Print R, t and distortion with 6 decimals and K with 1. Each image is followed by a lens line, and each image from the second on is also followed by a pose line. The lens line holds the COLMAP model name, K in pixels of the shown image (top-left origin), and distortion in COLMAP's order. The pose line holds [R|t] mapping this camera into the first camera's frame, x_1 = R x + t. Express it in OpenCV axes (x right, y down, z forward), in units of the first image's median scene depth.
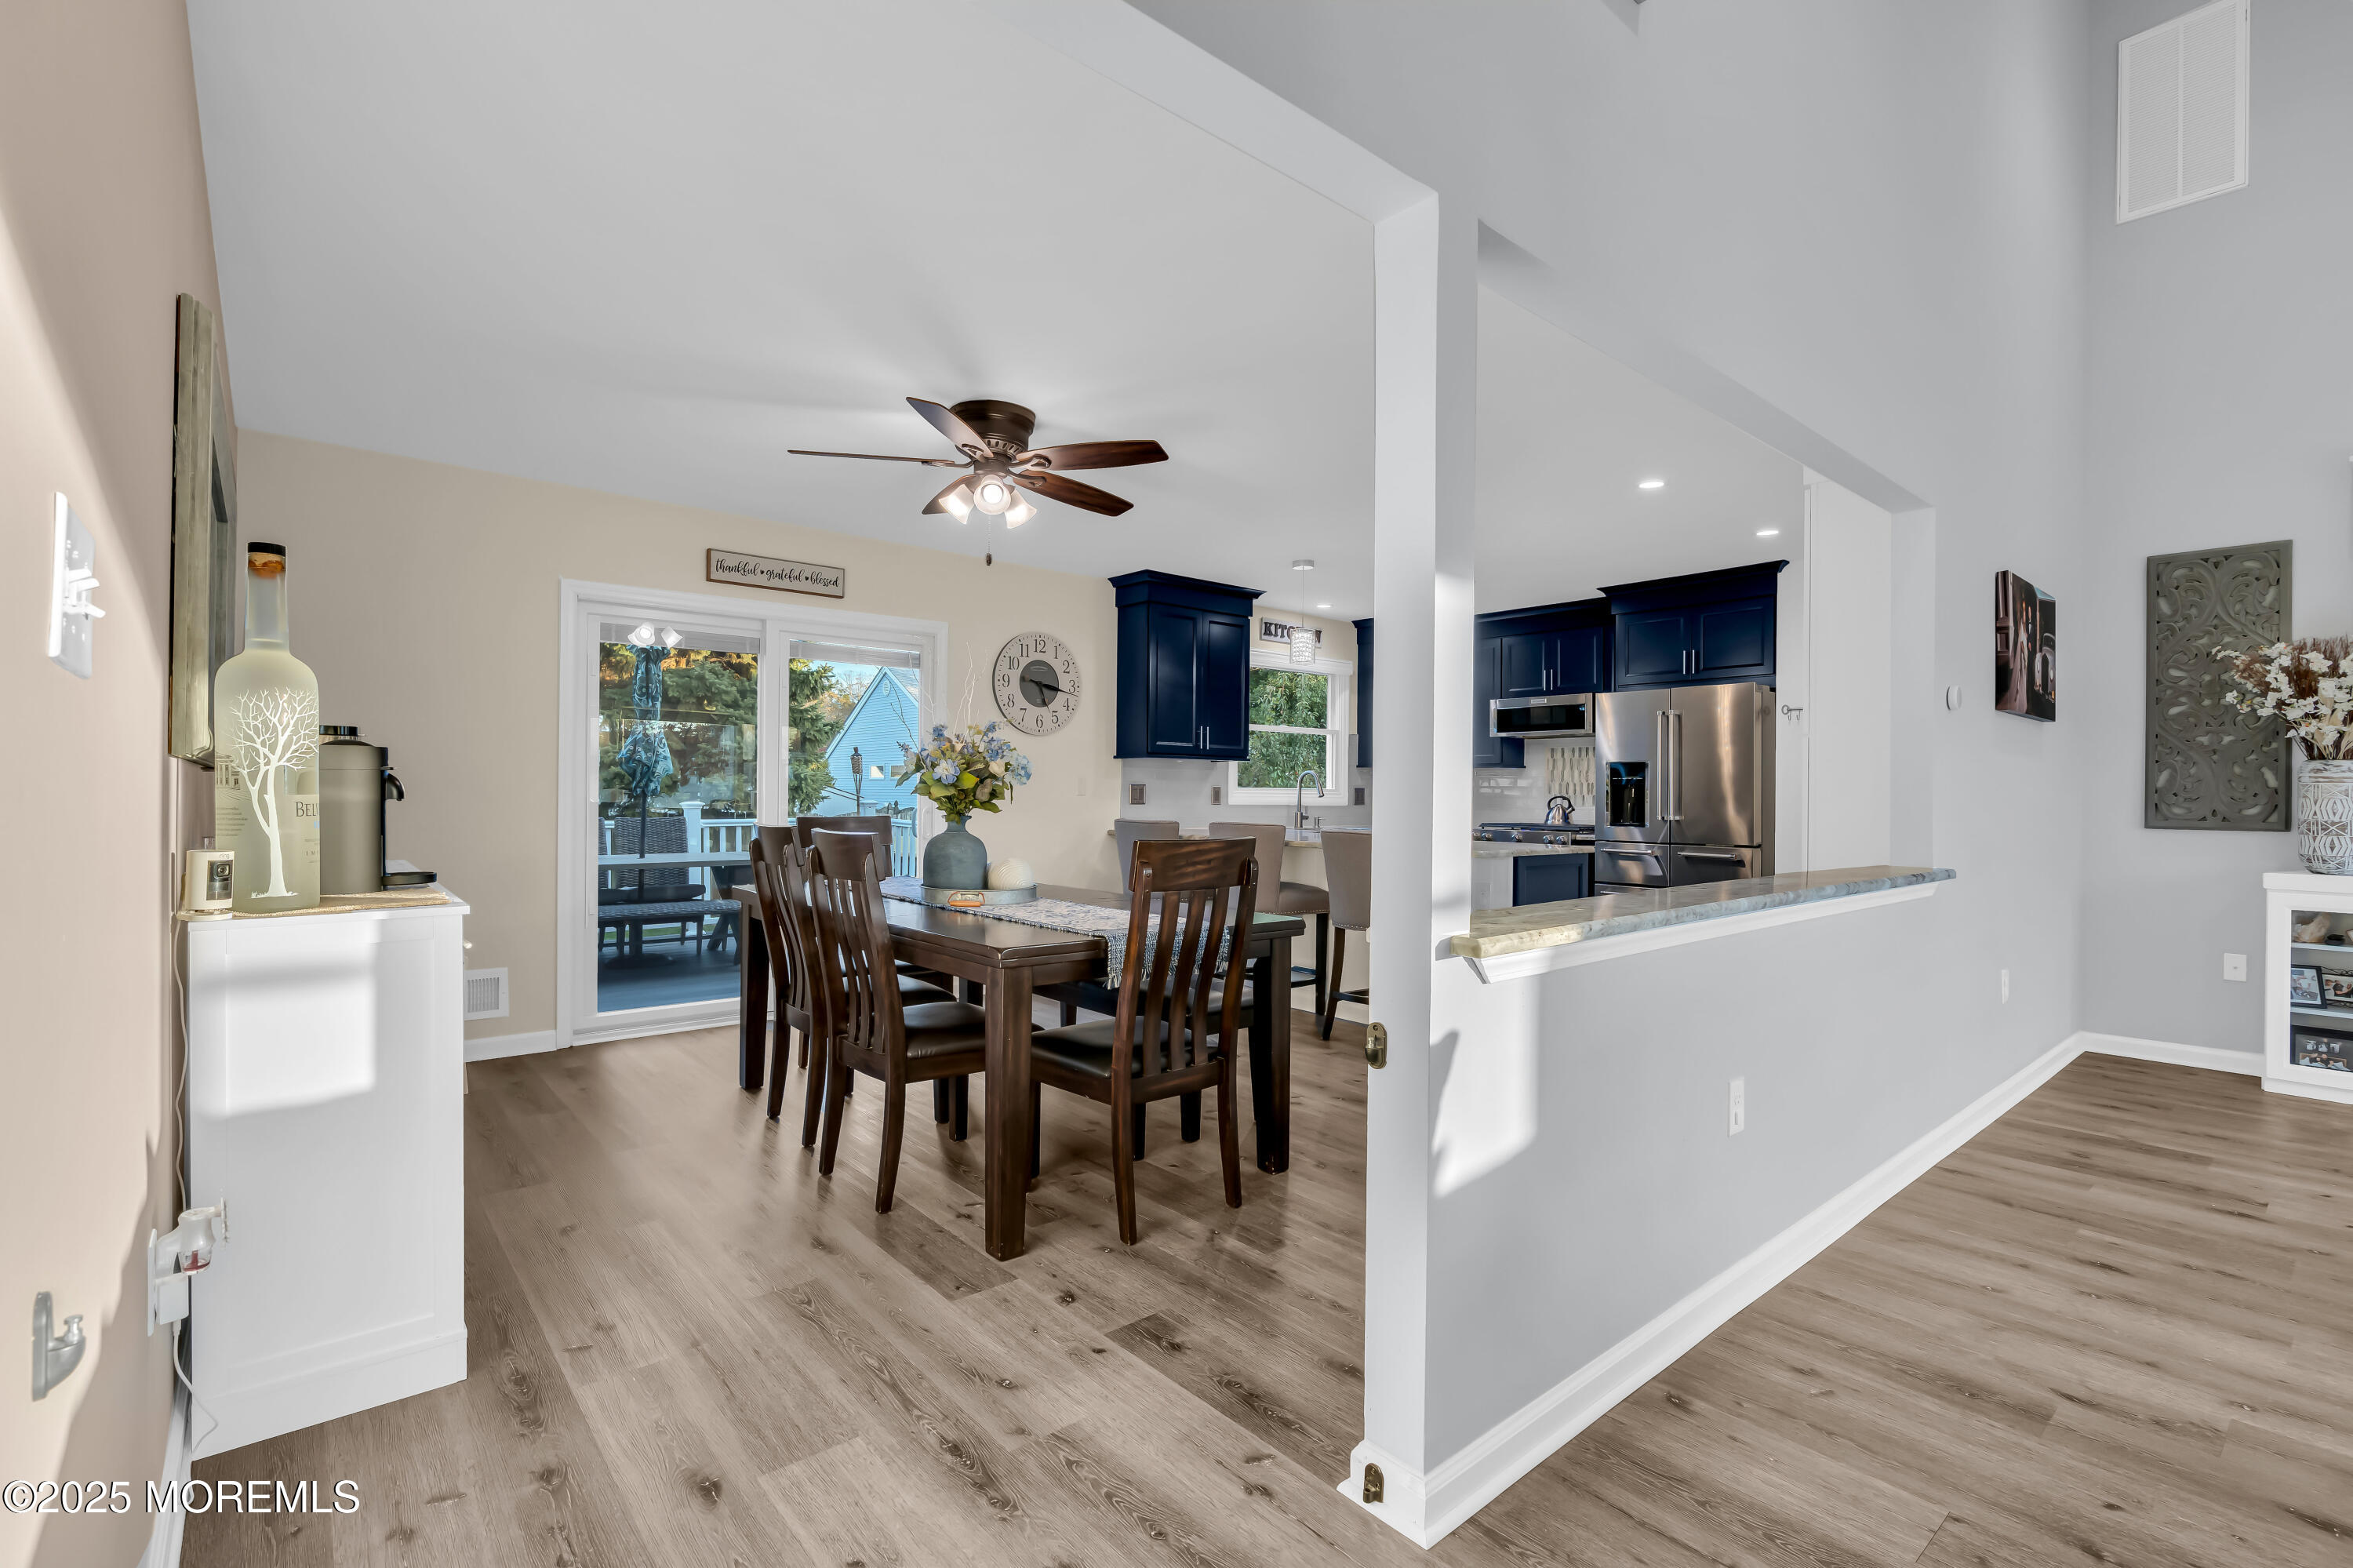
lens RADIAL K [[1058.2, 0, 1179.7], [0, 1058.2, 793.4], [0, 0, 1]] dist [-0.008609, 0.002893]
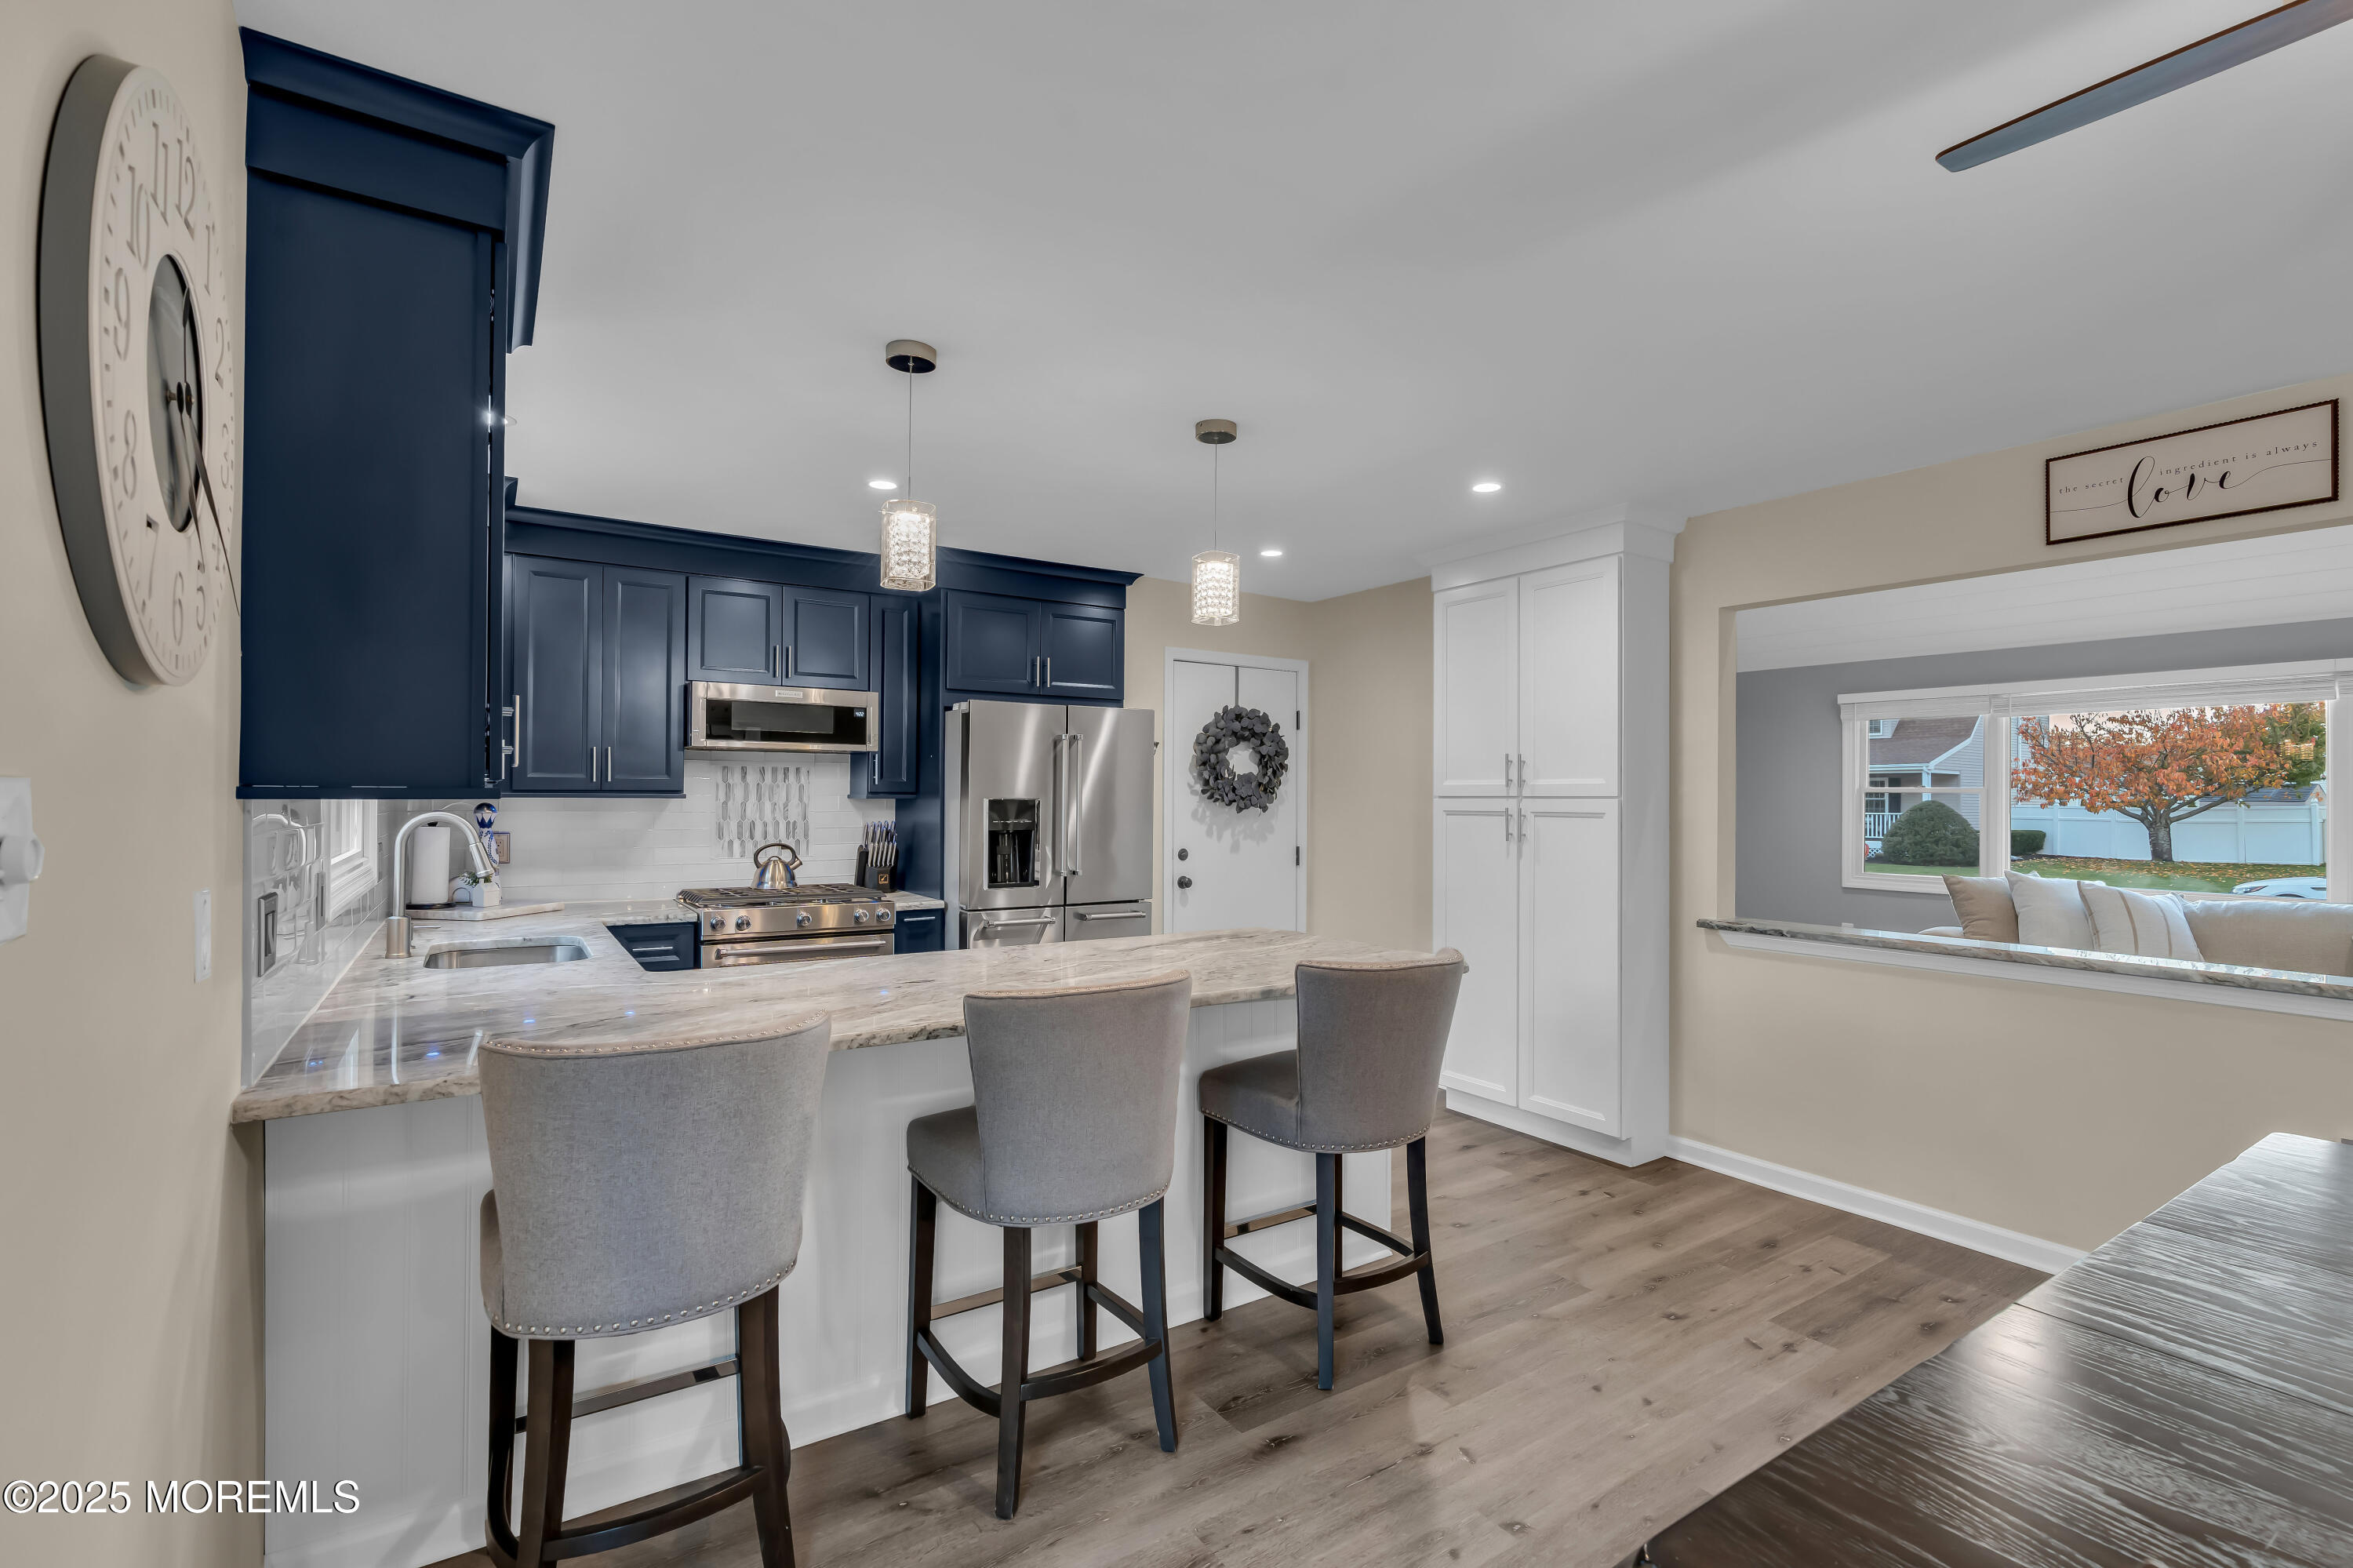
lens RADIAL K [[1058.2, 0, 1175.9], [0, 1058.2, 787.9], [0, 0, 1]] dist [-0.008609, 0.002893]
pose [[0.119960, -0.000863, 0.992778, -0.342950], [-0.006721, 0.999976, 0.001682, -0.047087], [-0.992756, -0.006874, 0.119951, 0.953867]]
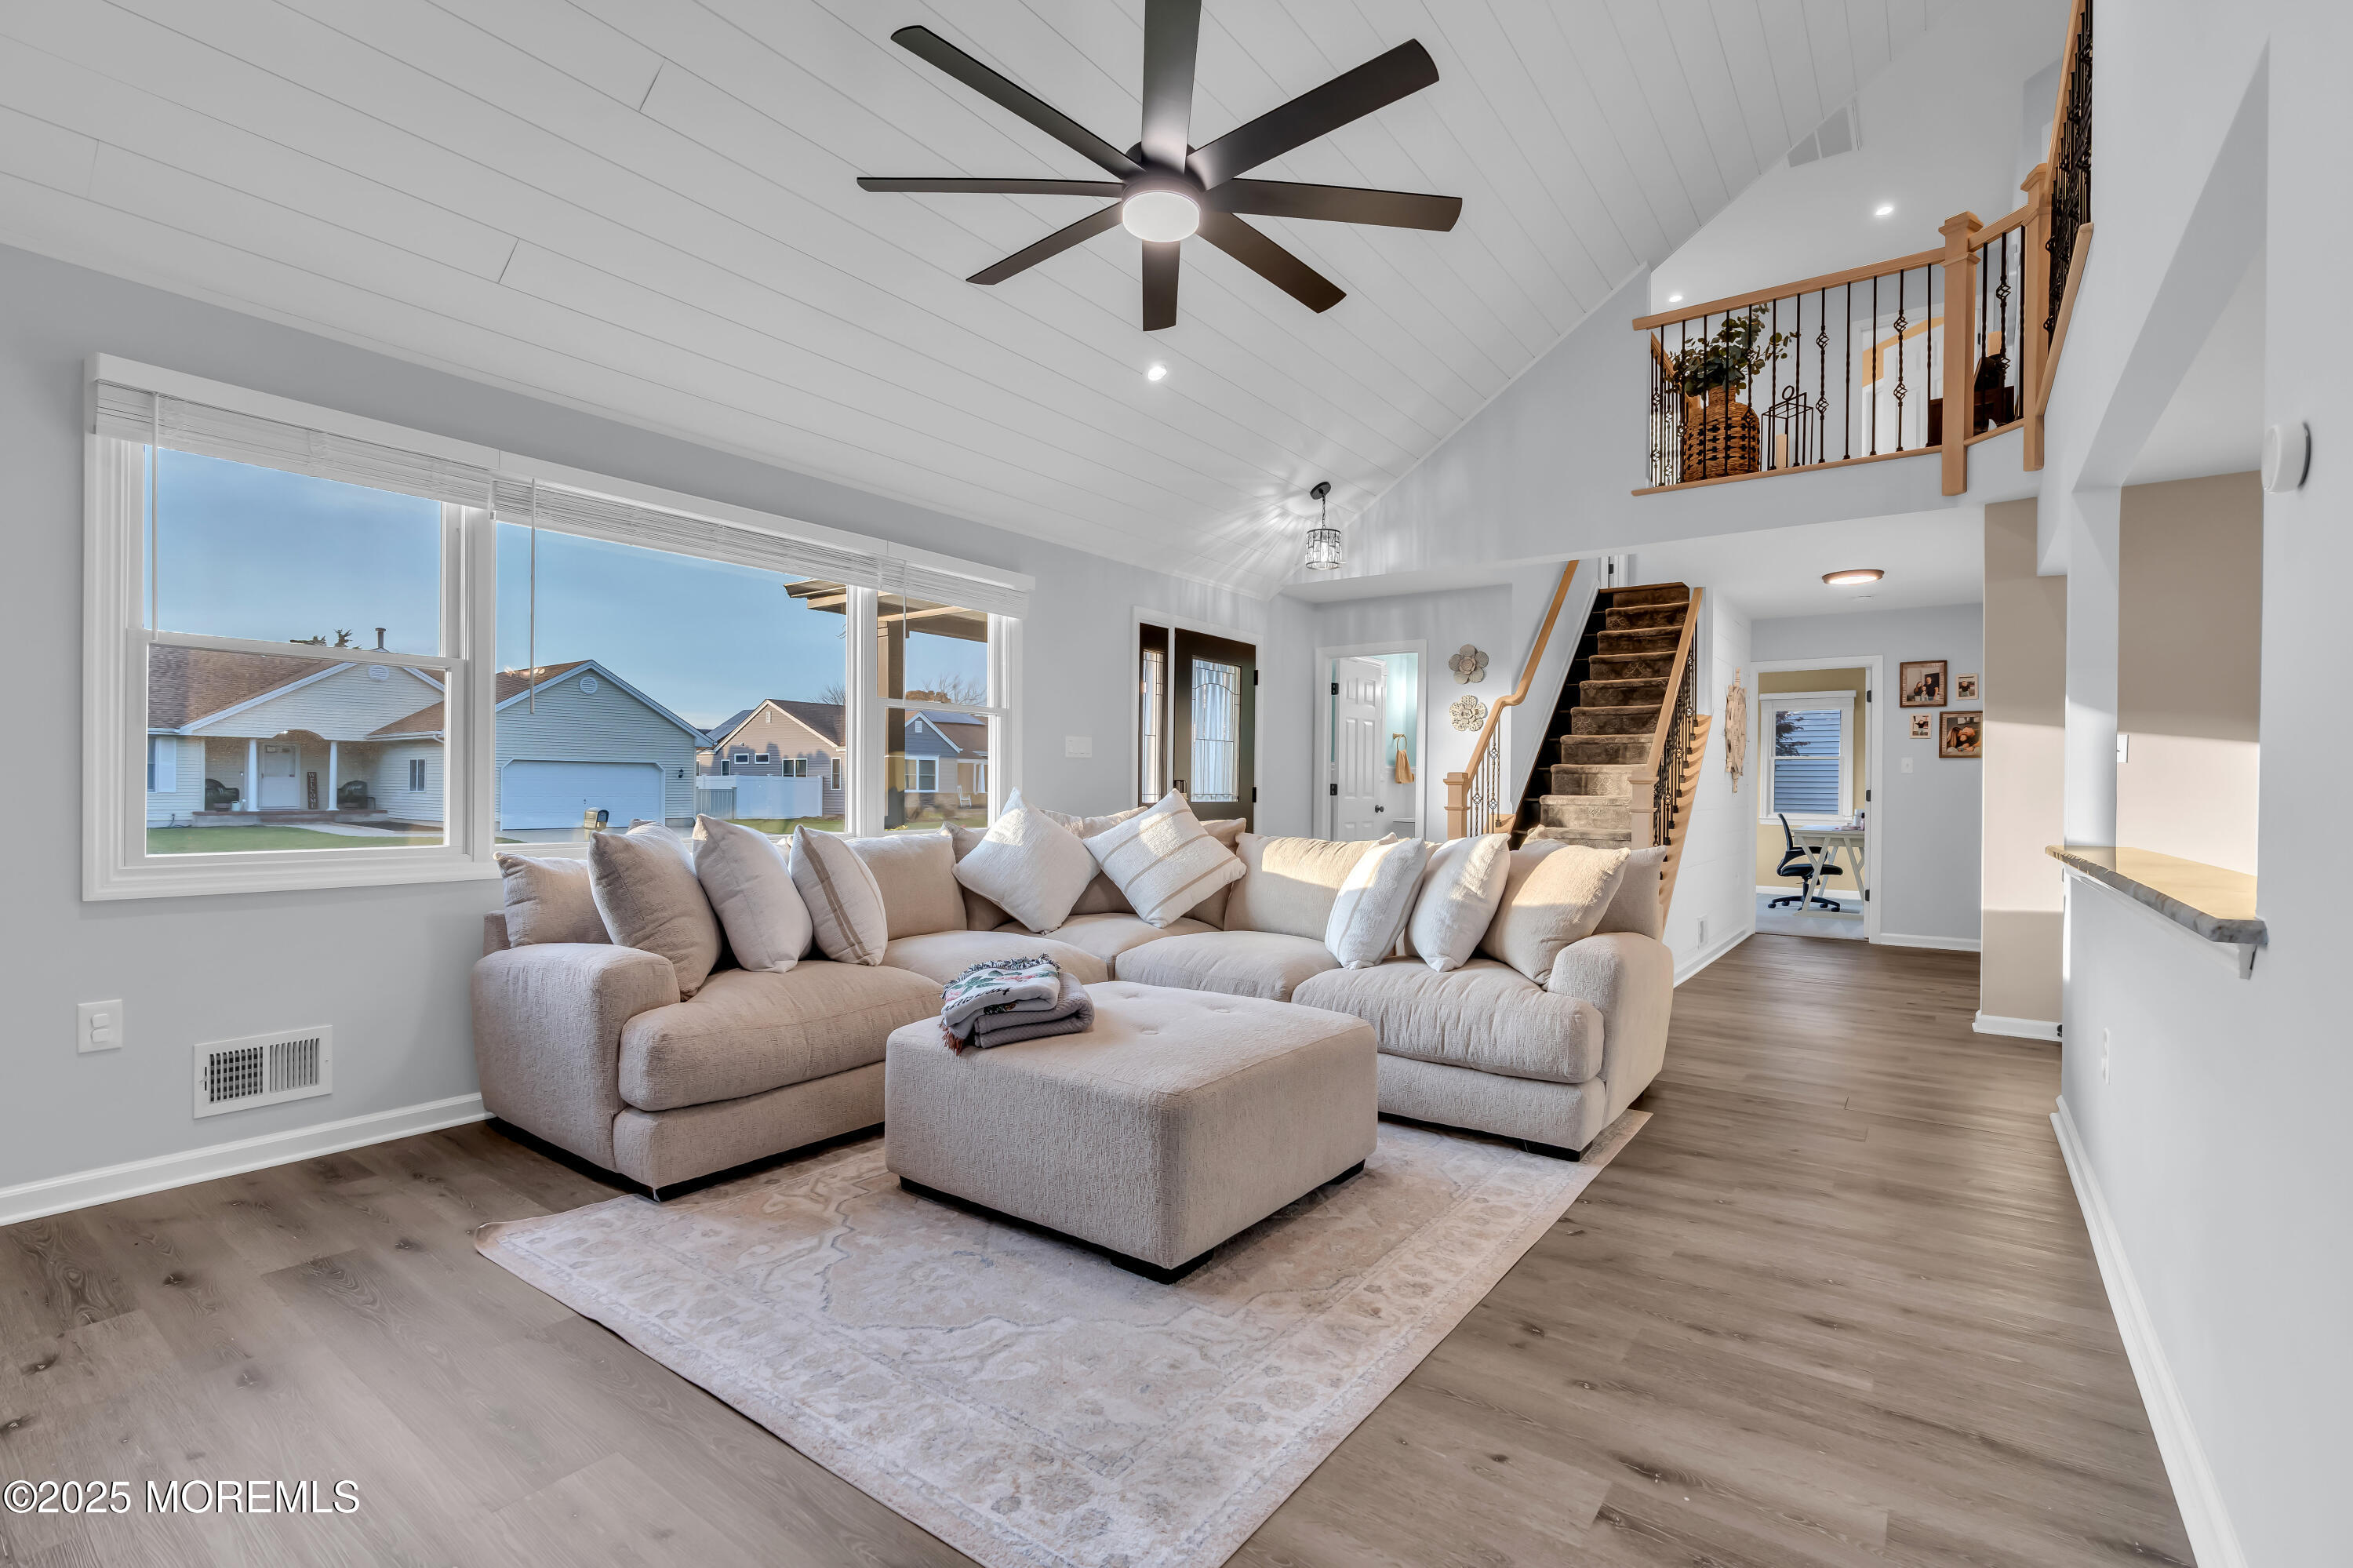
lens RADIAL K [[1058.2, 0, 1182.0], [0, 1058.2, 788.1], [0, 0, 1]] dist [-0.008609, 0.002893]
pose [[-0.972013, -0.019618, -0.234108, 0.789330], [-0.019768, 0.999803, -0.001707, 0.019663], [0.234095, 0.002969, -0.972209, 0.844404]]
